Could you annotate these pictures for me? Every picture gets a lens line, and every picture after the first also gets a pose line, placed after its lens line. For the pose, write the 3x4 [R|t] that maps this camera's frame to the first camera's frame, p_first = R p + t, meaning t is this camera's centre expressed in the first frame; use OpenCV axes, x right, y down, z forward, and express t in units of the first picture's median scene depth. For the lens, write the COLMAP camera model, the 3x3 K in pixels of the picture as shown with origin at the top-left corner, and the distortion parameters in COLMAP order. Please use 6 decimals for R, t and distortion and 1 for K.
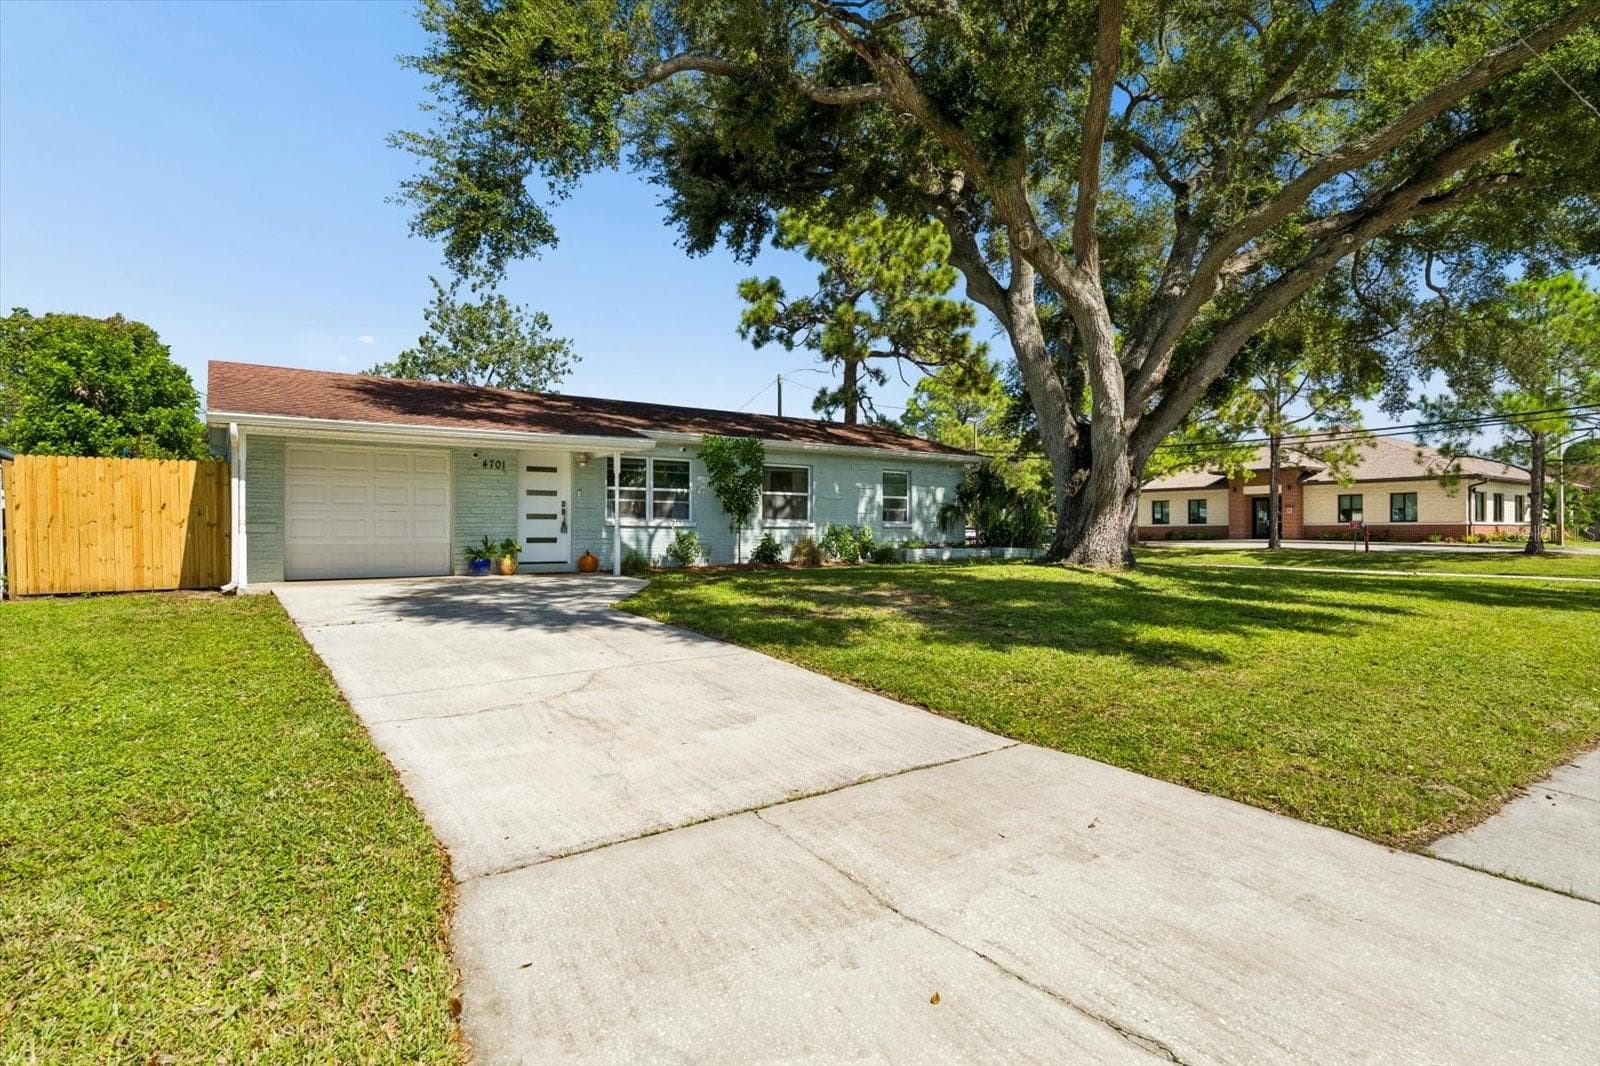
lens RADIAL K [[820.8, 0, 796.3], [0, 820.8, 528.8], [0, 0, 1]] dist [-0.005154, -0.001394]
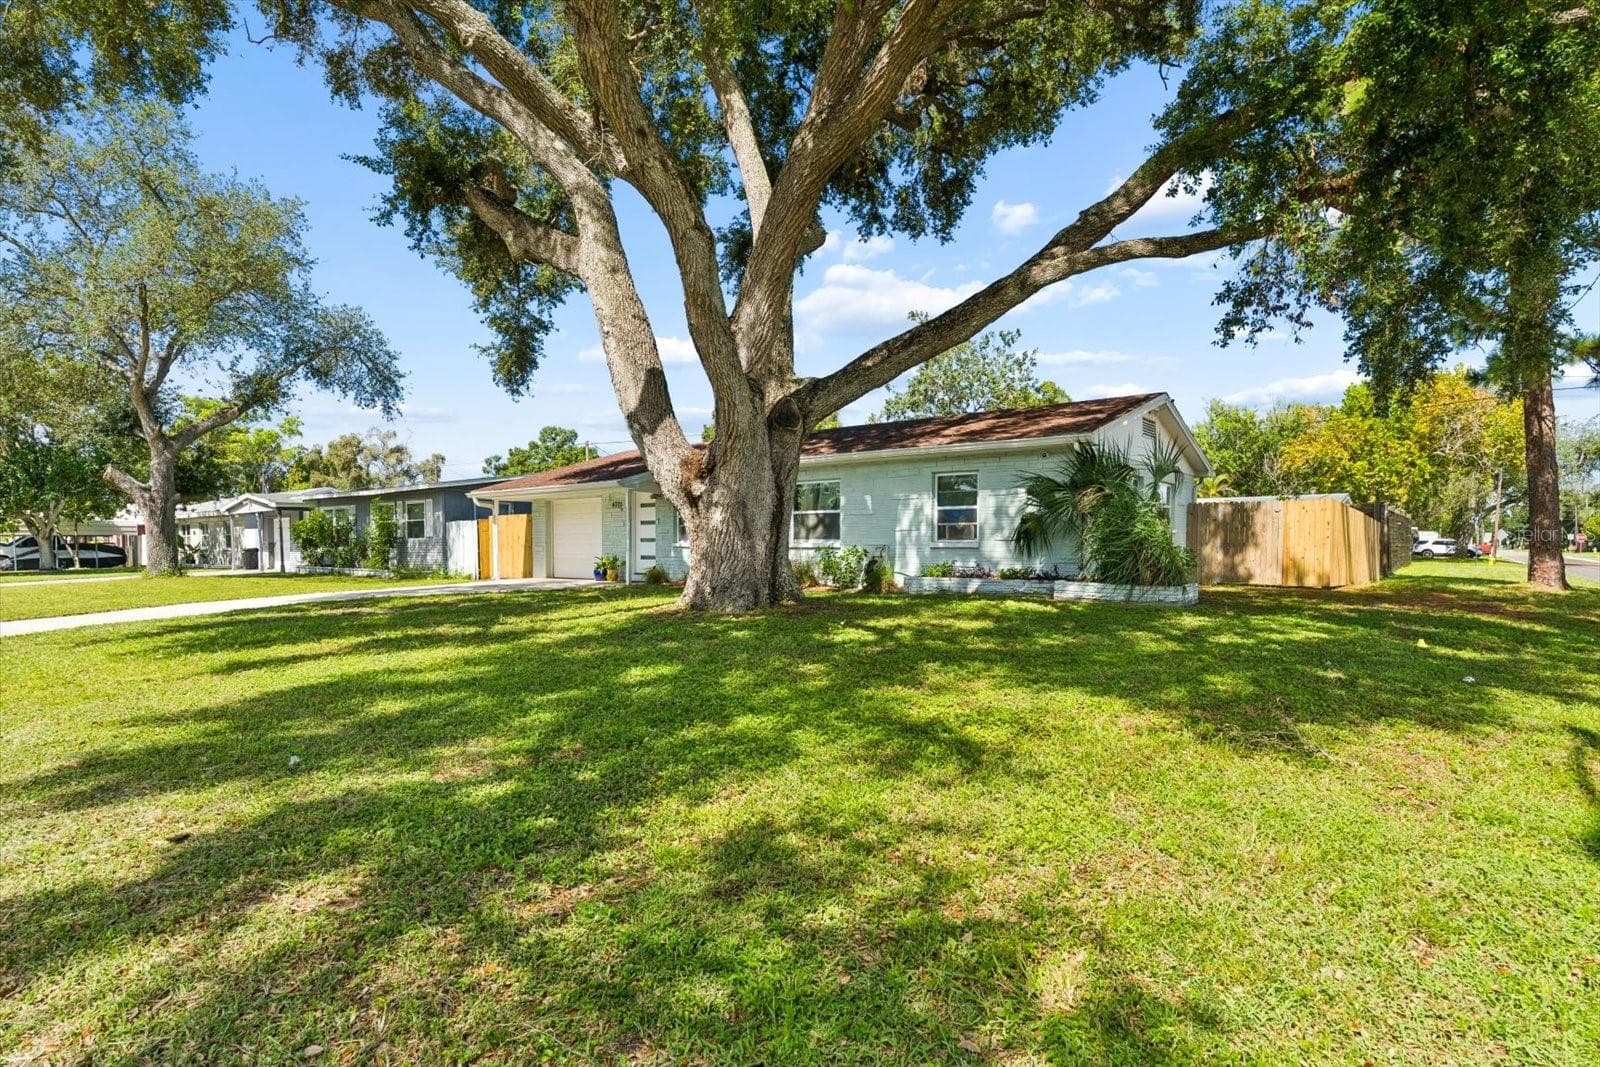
lens RADIAL K [[820.8, 0, 793.6], [0, 820.8, 543.1], [0, 0, 1]] dist [-0.005154, -0.001394]
pose [[0.269962, 0.000369, -0.962871, 0.976334], [0.004382, 0.999989, 0.001612, -0.009876], [0.962861, -0.004654, 0.269958, 0.810425]]
